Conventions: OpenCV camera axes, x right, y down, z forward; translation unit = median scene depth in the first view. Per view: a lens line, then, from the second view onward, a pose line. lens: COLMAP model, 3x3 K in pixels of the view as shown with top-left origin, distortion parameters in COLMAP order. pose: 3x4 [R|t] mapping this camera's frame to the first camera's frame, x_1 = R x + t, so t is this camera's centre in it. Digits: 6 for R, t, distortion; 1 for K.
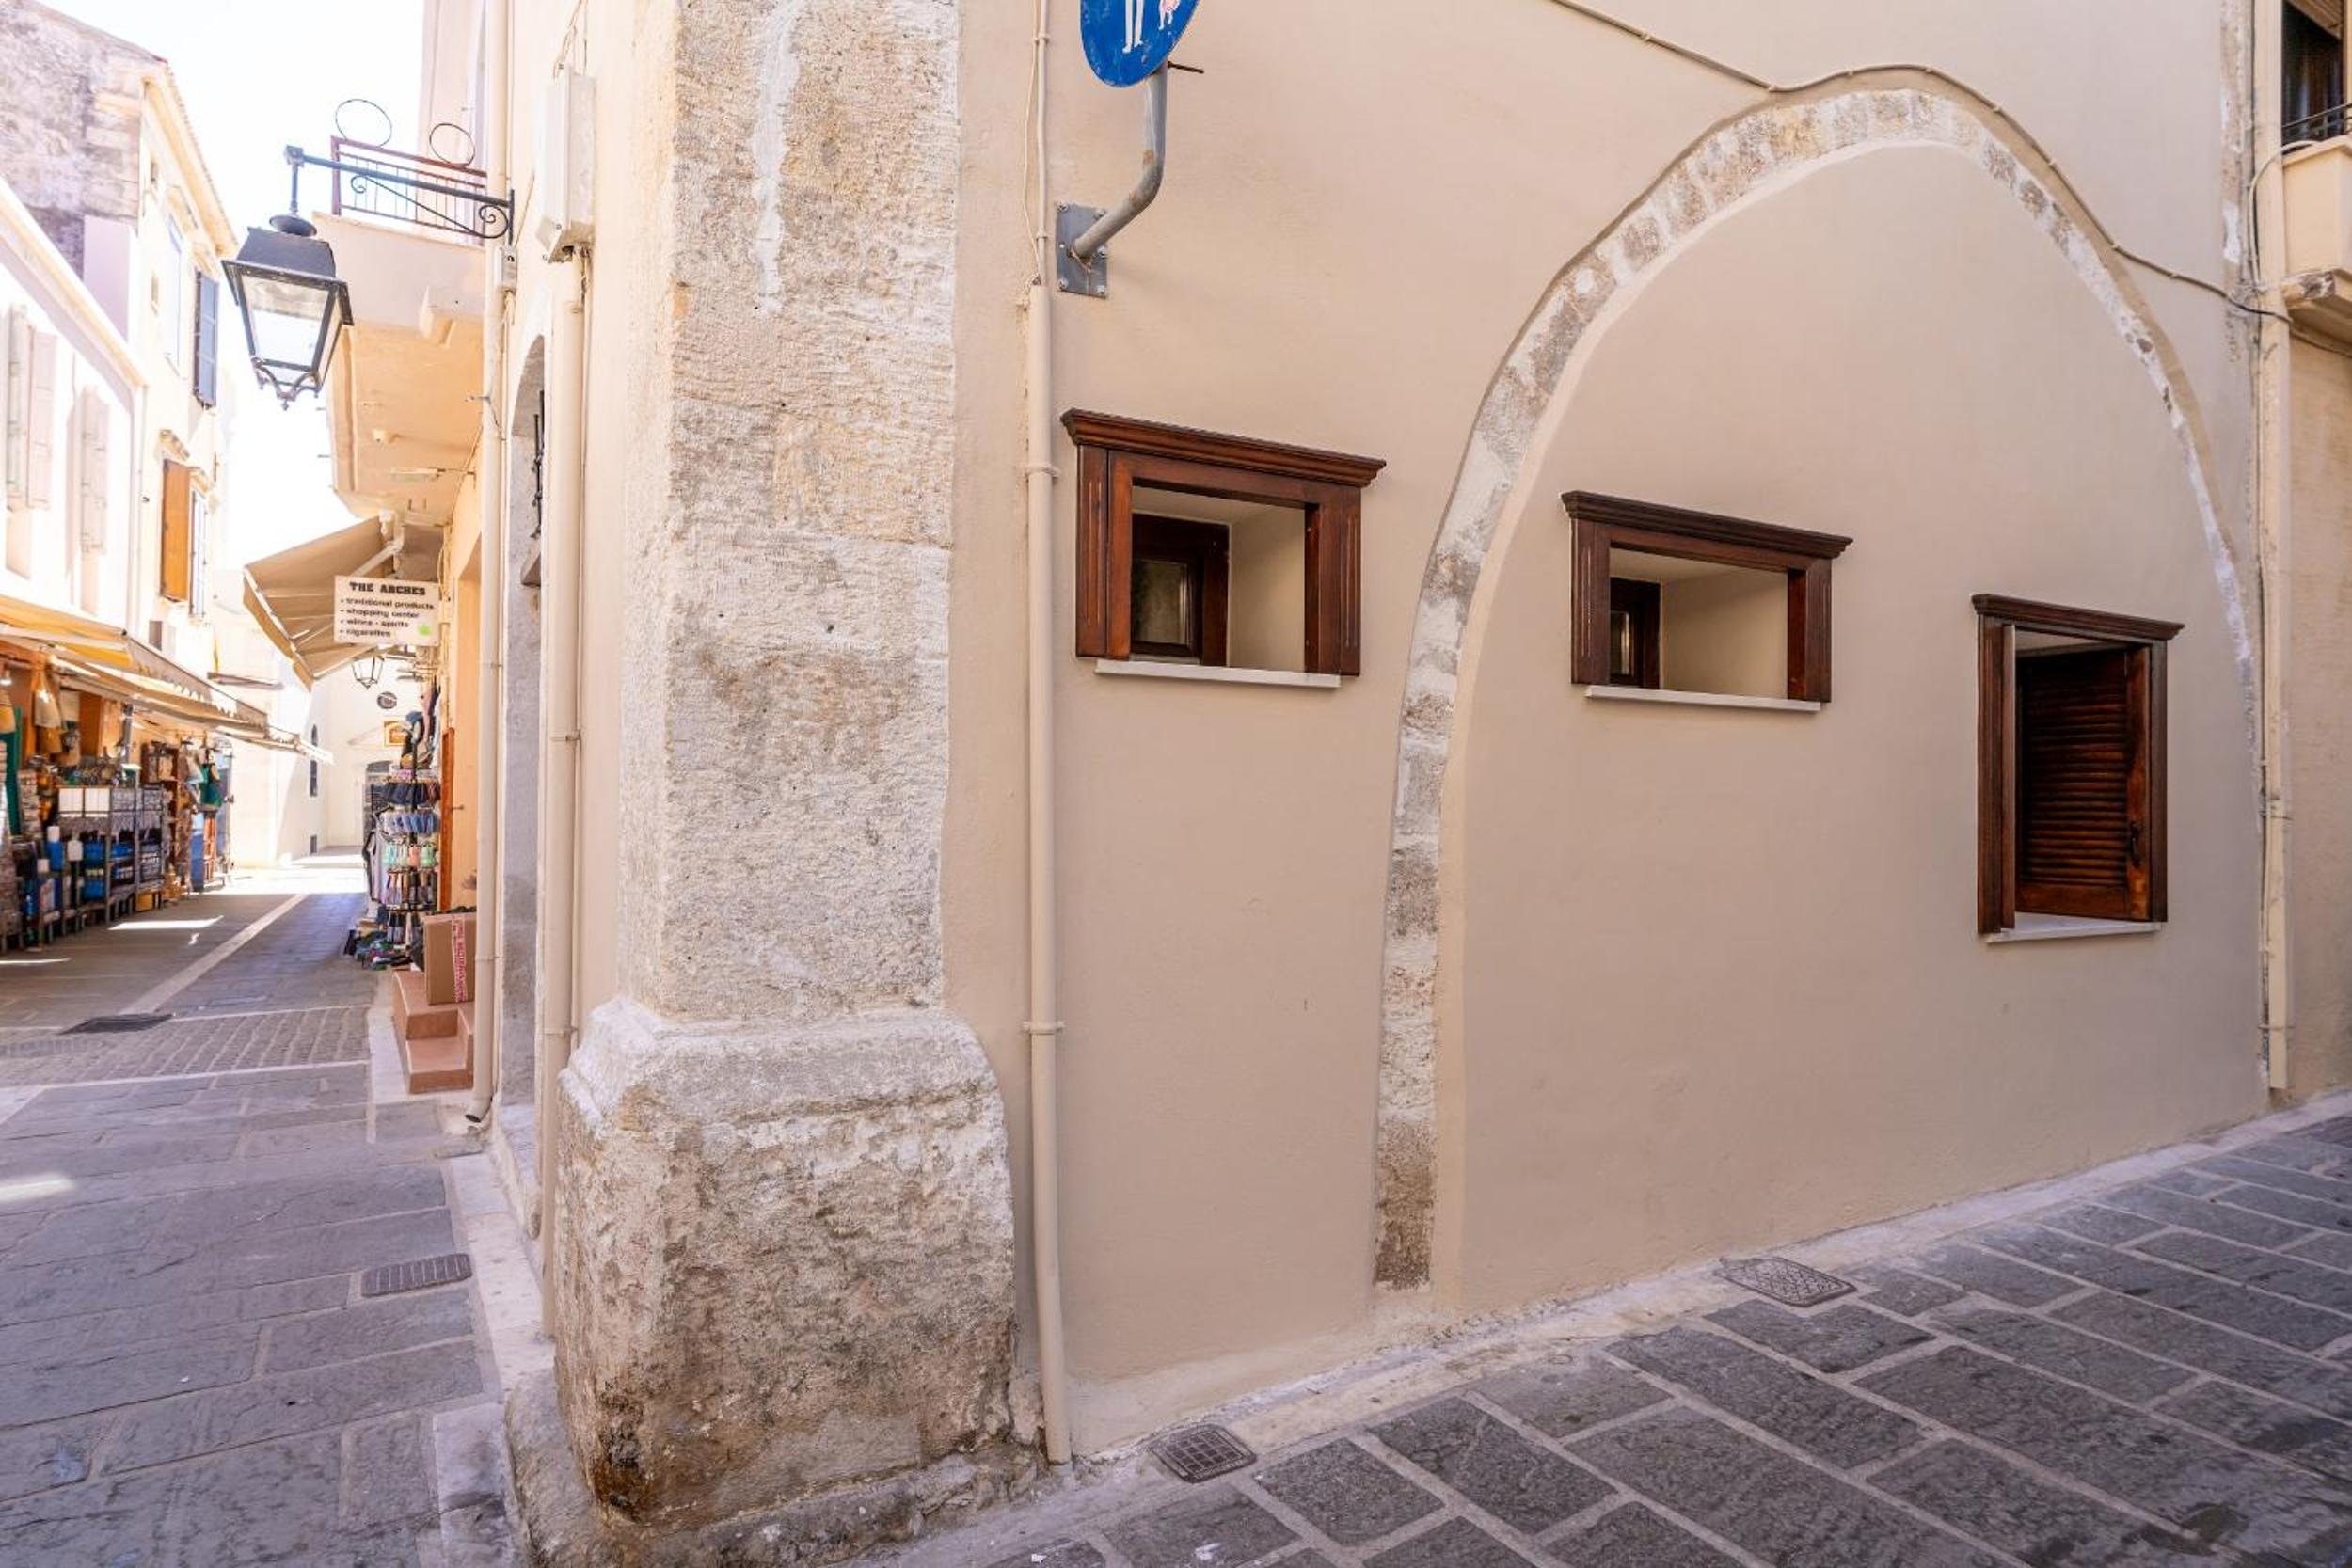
lens RADIAL K [[1299.2, 0, 1179.9], [0, 1299.2, 781.9], [0, 0, 1]] dist [-0.003385, 0.004424]
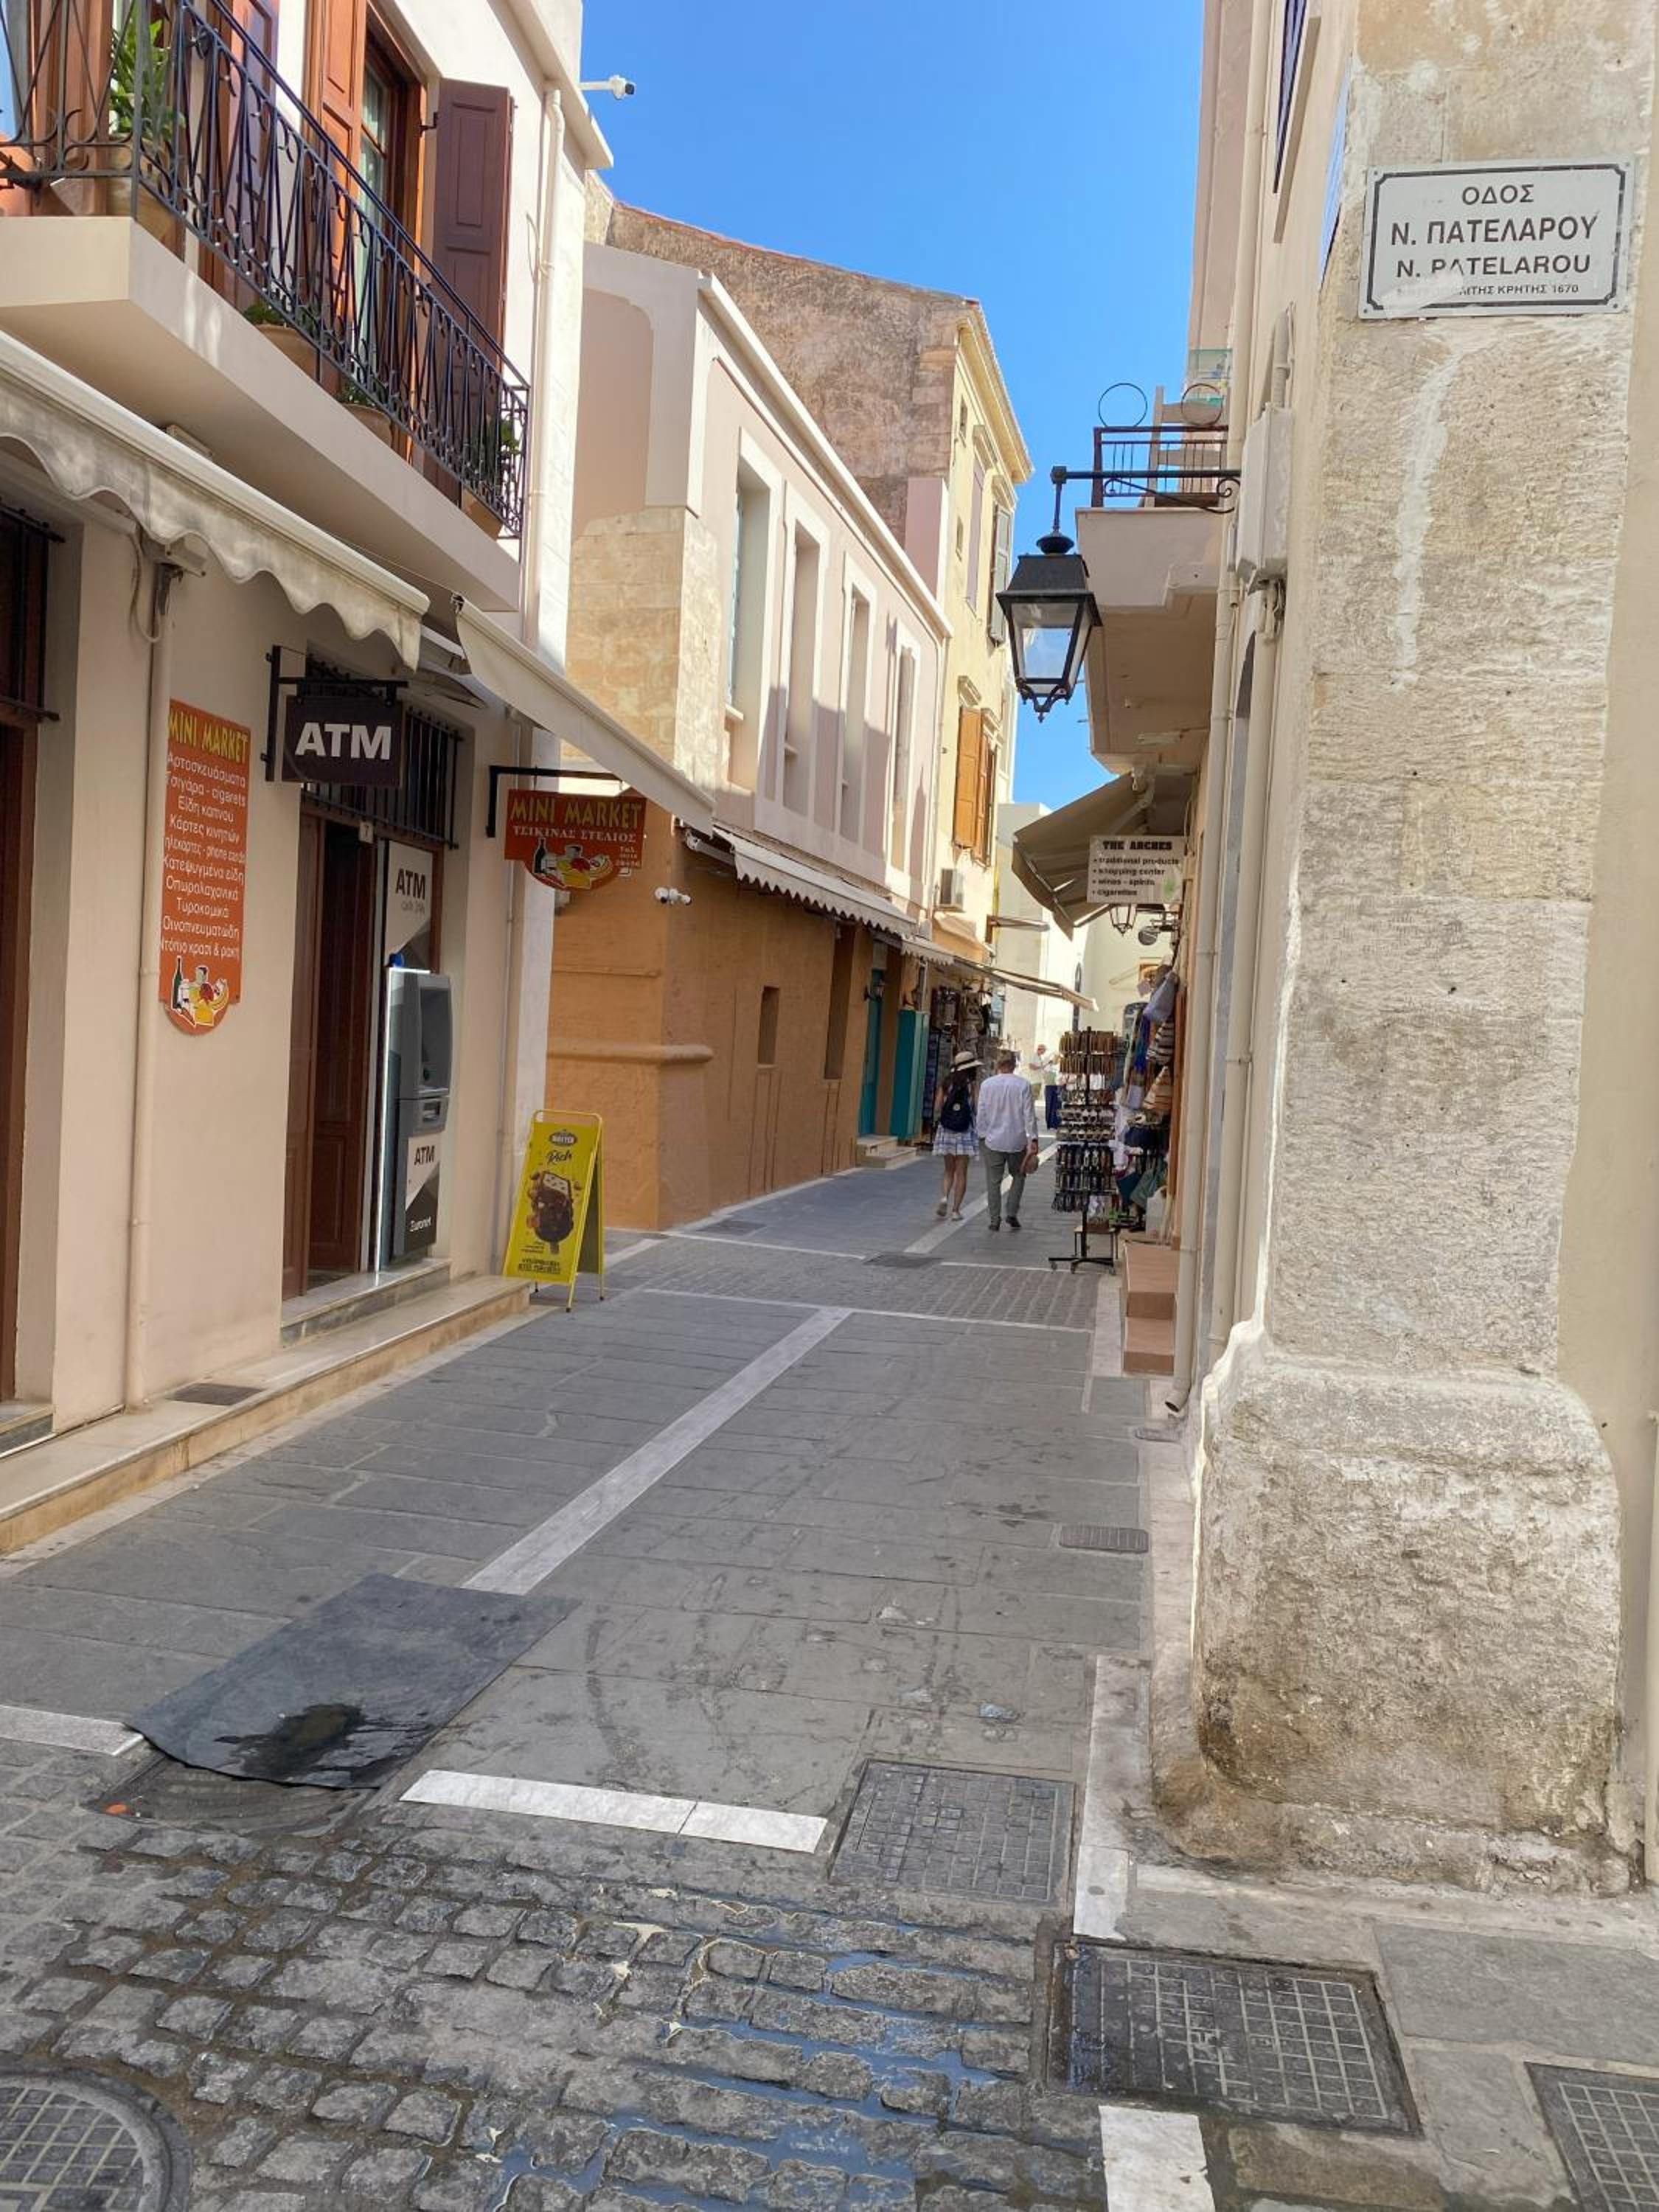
lens RADIAL K [[1685.3, 0, 841.2], [0, 1685.3, 1090.6], [0, 0, 1]] dist [0.034808, -0.036110]
pose [[0.745347, 0.055892, -0.664330, 0.200936], [-0.031865, 0.998327, 0.048241, -0.069089], [0.665915, -0.014787, 0.745881, -0.236672]]
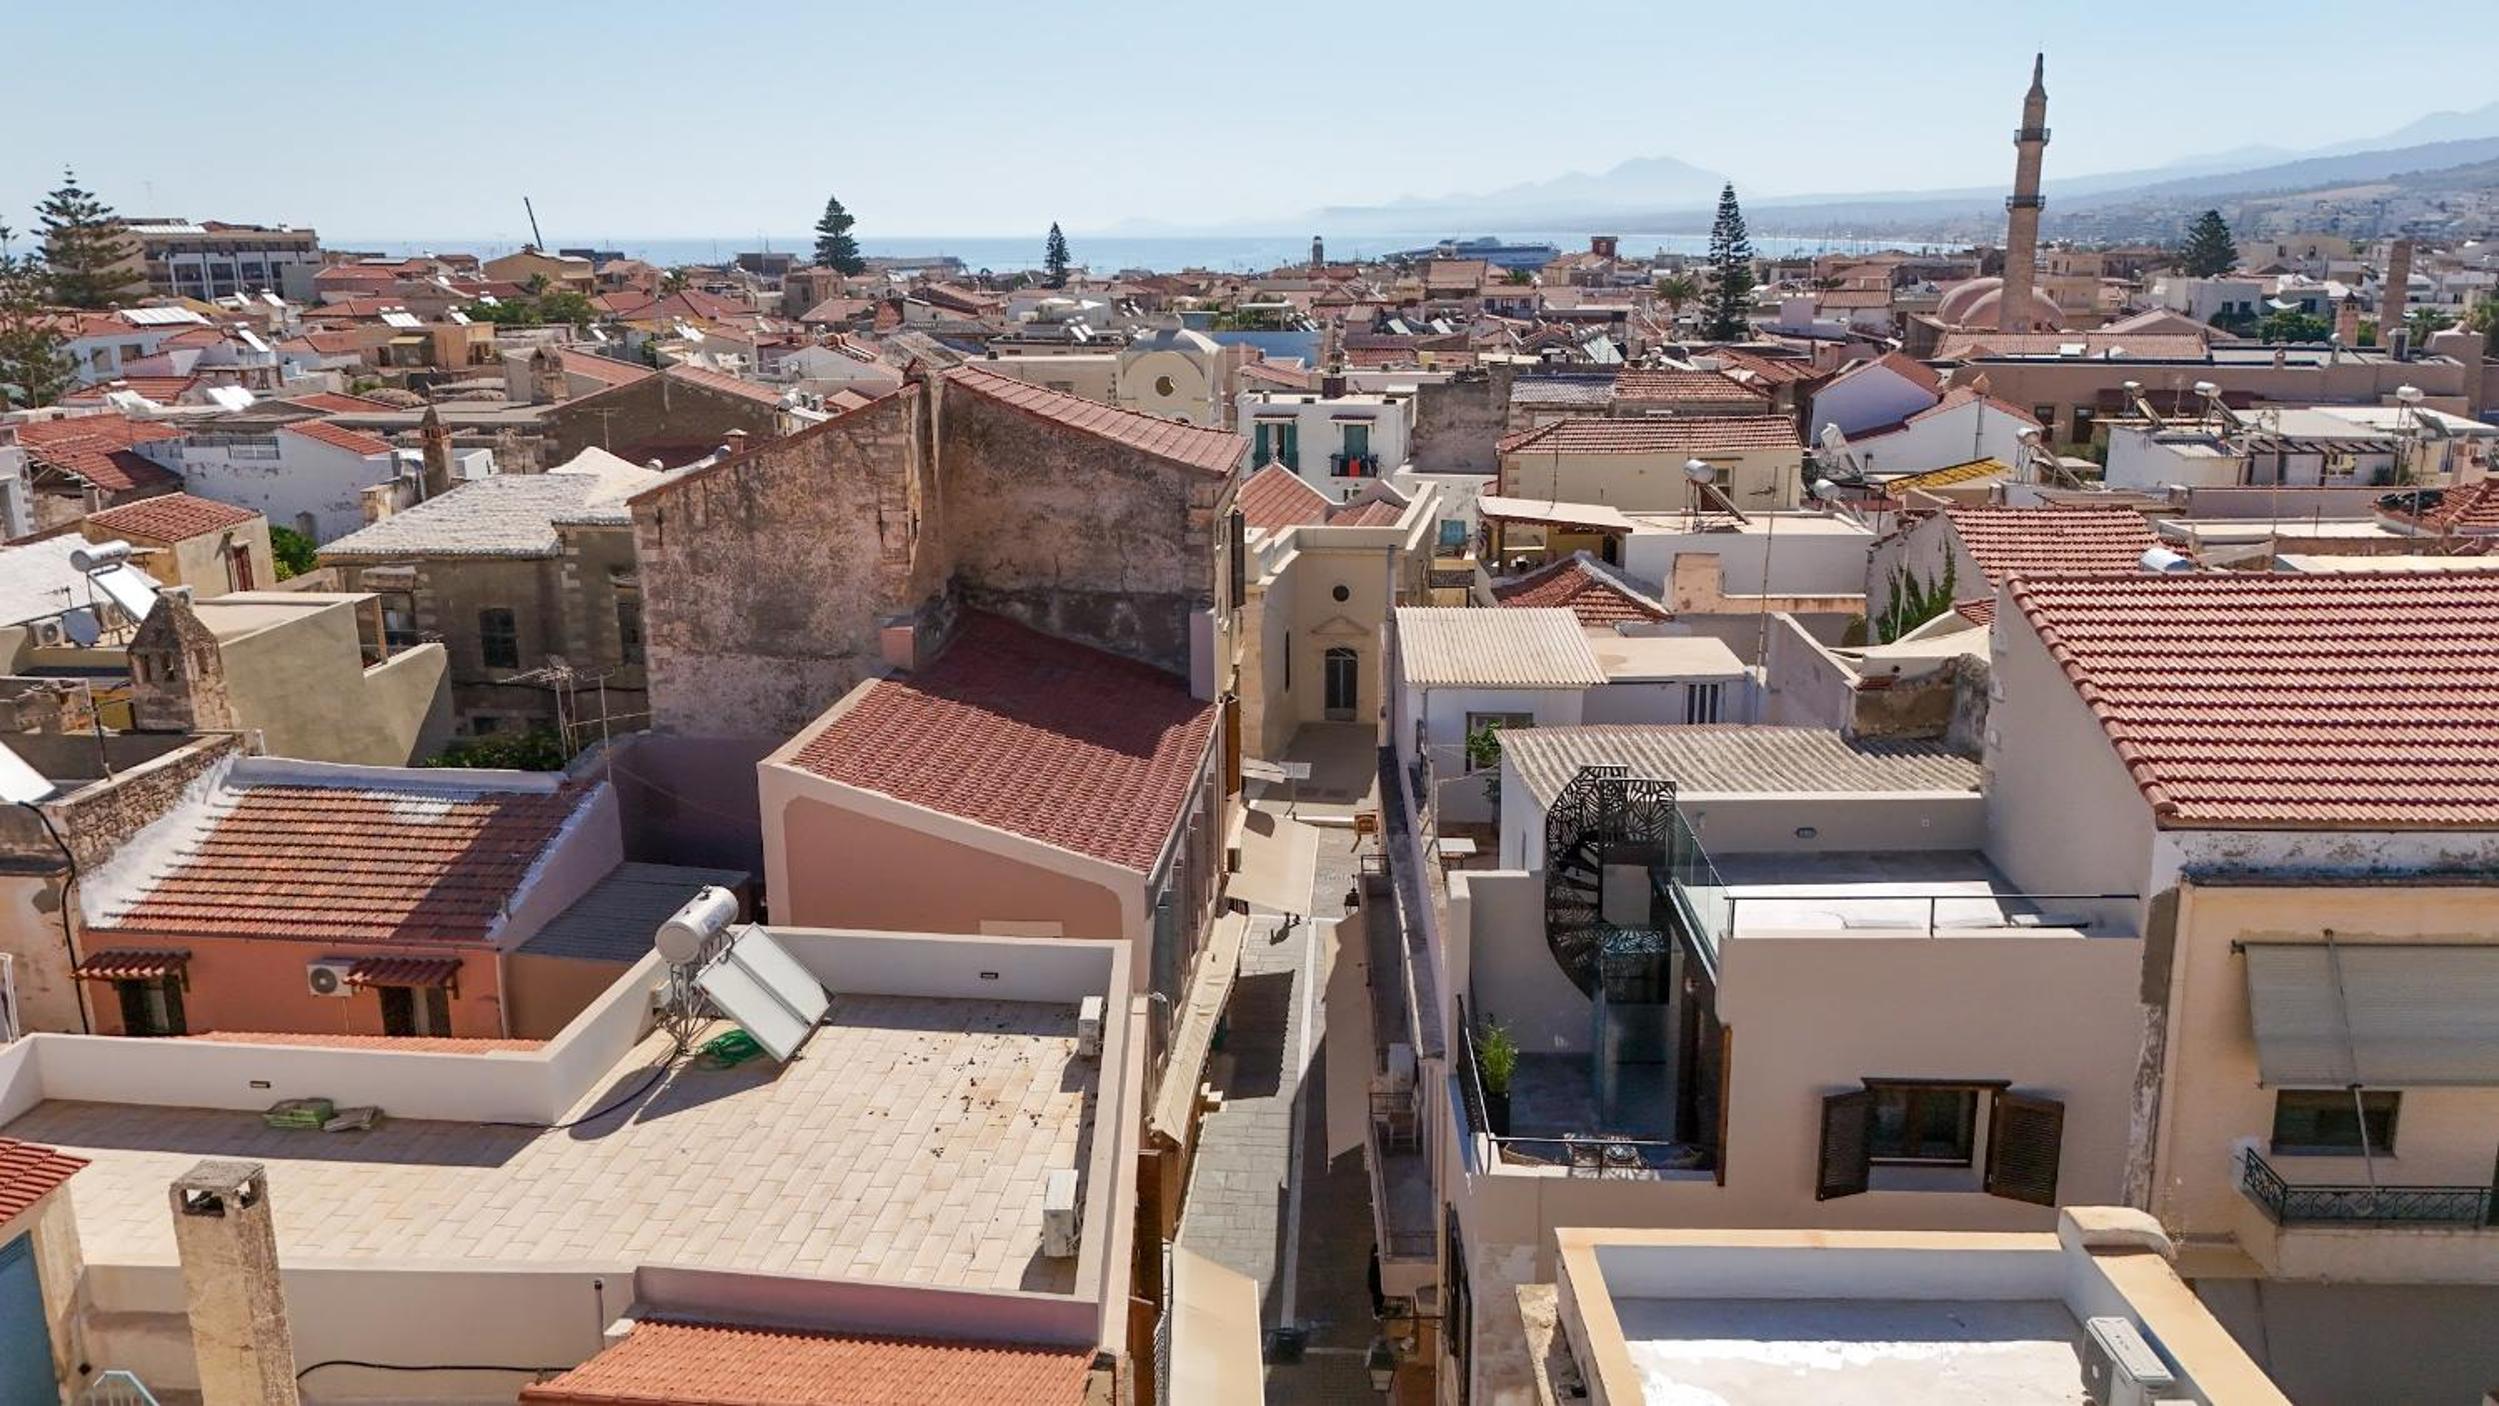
lens RADIAL K [[1835.8, 0, 1274.6], [0, 1835.8, 699.1], [0, 0, 1]] dist [0.068693, -0.076622]
pose [[0.847560, 0.123486, -0.516133, 1.821462], [0.020134, 0.964370, 0.263790, -4.793682], [0.530317, -0.233969, 0.814875, -3.685843]]
